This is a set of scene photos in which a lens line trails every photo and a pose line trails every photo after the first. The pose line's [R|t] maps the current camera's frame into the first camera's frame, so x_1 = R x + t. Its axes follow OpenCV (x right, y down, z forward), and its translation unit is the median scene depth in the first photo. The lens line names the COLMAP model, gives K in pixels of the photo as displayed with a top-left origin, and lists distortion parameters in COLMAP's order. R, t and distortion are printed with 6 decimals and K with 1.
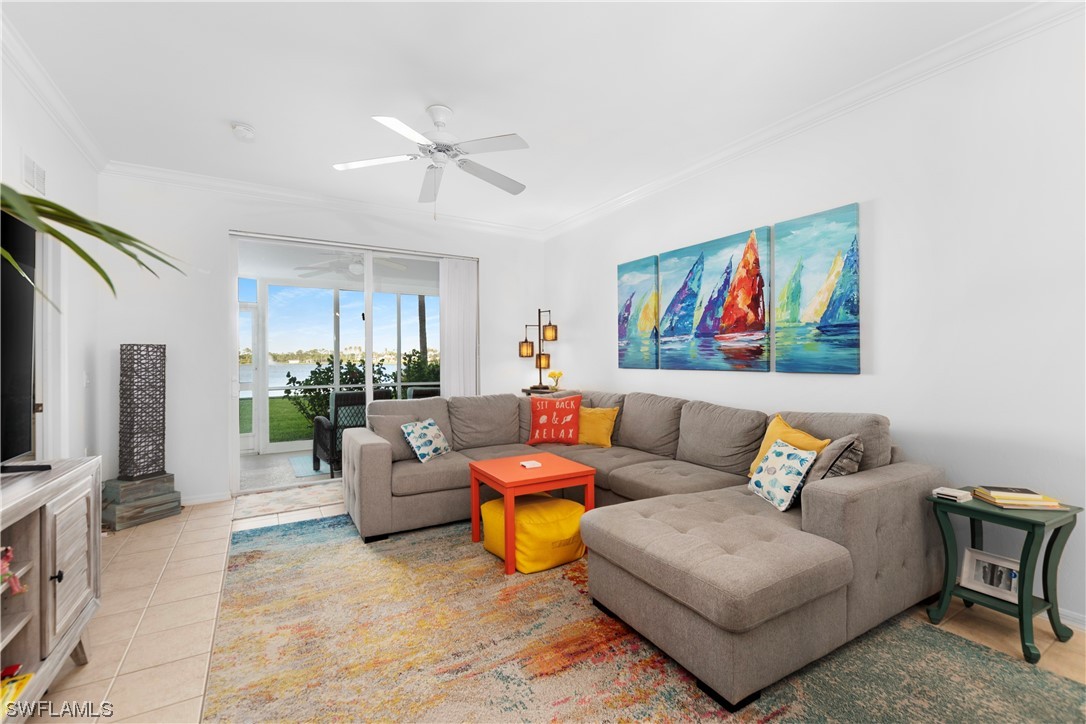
lens RADIAL K [[472.2, 0, 537.8], [0, 472.2, 355.6], [0, 0, 1]] dist [-0.000180, 0.000376]
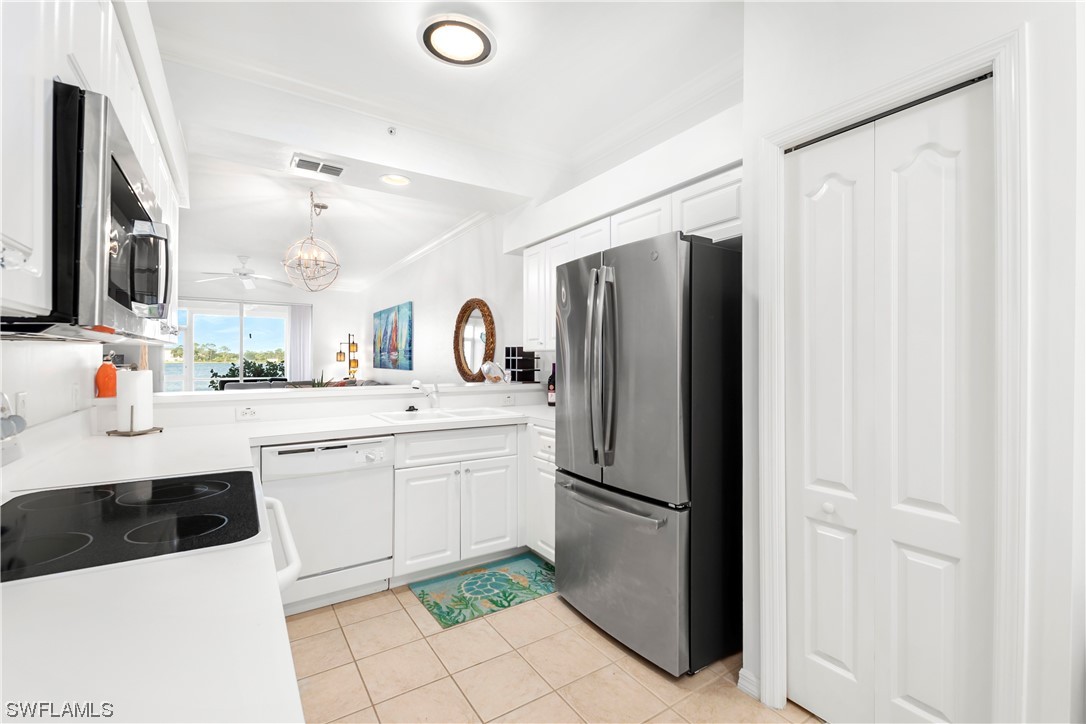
lens RADIAL K [[472.2, 0, 541.5], [0, 472.2, 366.6], [0, 0, 1]] dist [-0.000180, 0.000376]
pose [[0.999014, 0.005890, 0.044000, 0.991530], [-0.006923, 0.999703, 0.023362, -0.035449], [-0.043849, -0.023644, 0.998758, -1.199429]]
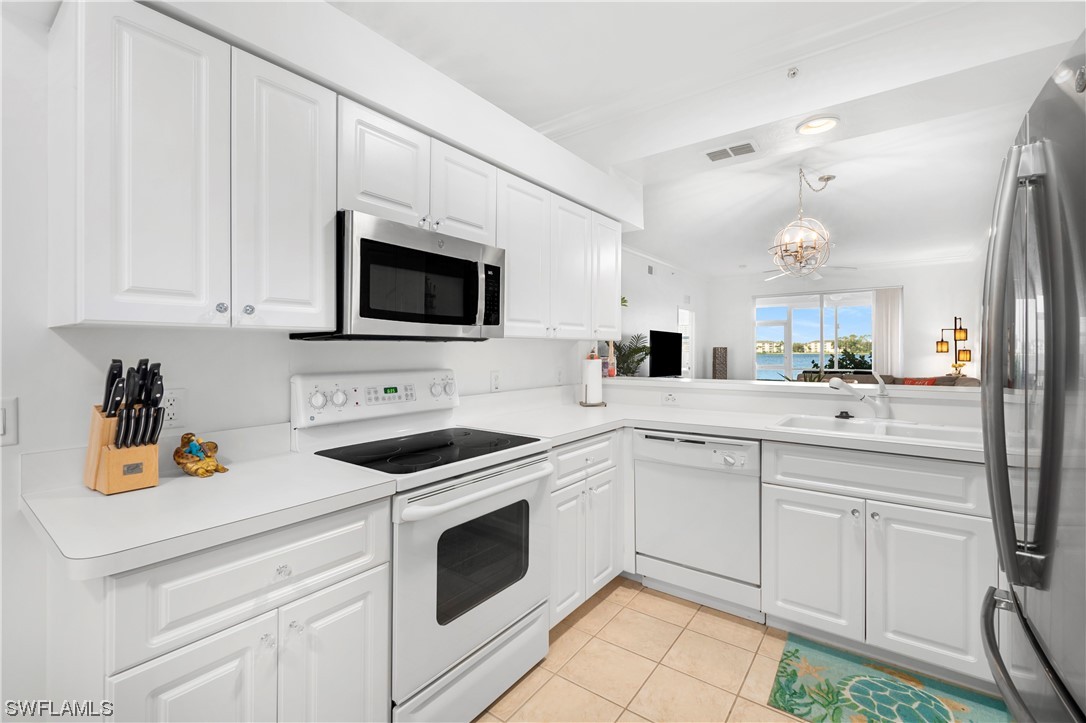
lens RADIAL K [[472.2, 0, 536.0], [0, 472.2, 351.9], [0, 0, 1]] dist [-0.000180, 0.000376]
pose [[0.377724, 0.005390, -0.925902, 1.248683], [0.009102, 0.999913, 0.009534, -0.034684], [0.925873, -0.012029, 0.377643, -0.963159]]
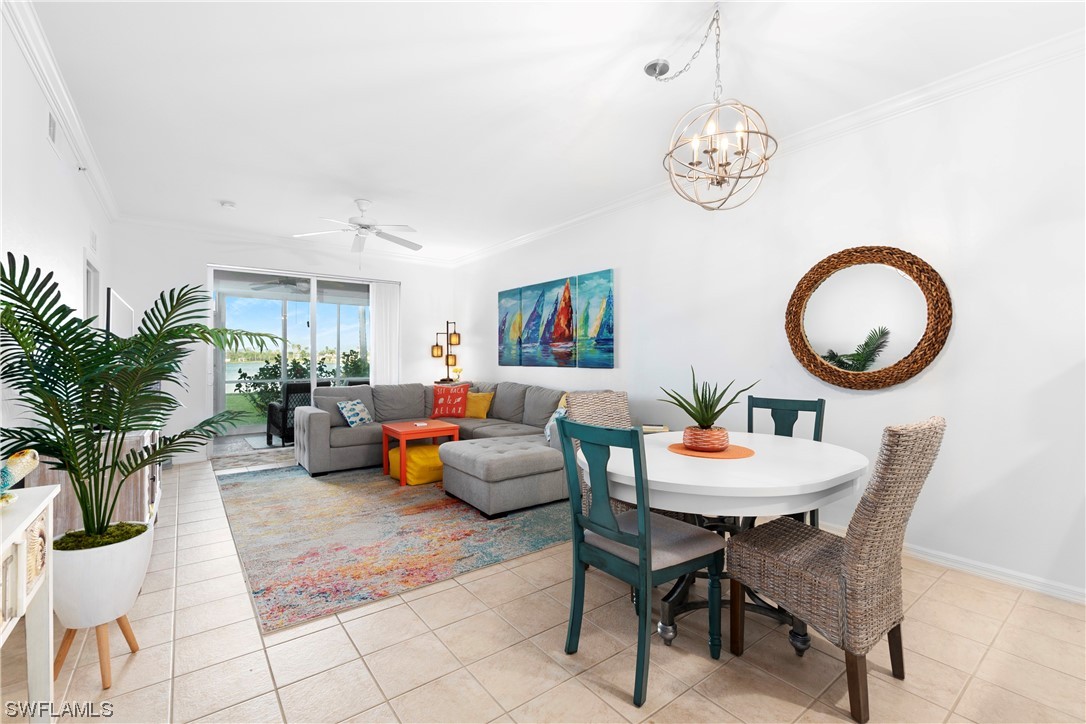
lens RADIAL K [[472.2, 0, 538.0], [0, 472.2, 354.0], [0, 0, 1]] dist [-0.000180, 0.000376]
pose [[0.993987, 0.005430, 0.109368, 0.173735], [-0.005113, 0.999982, -0.003178, -0.004231], [-0.109383, 0.002599, 0.993996, -0.540736]]
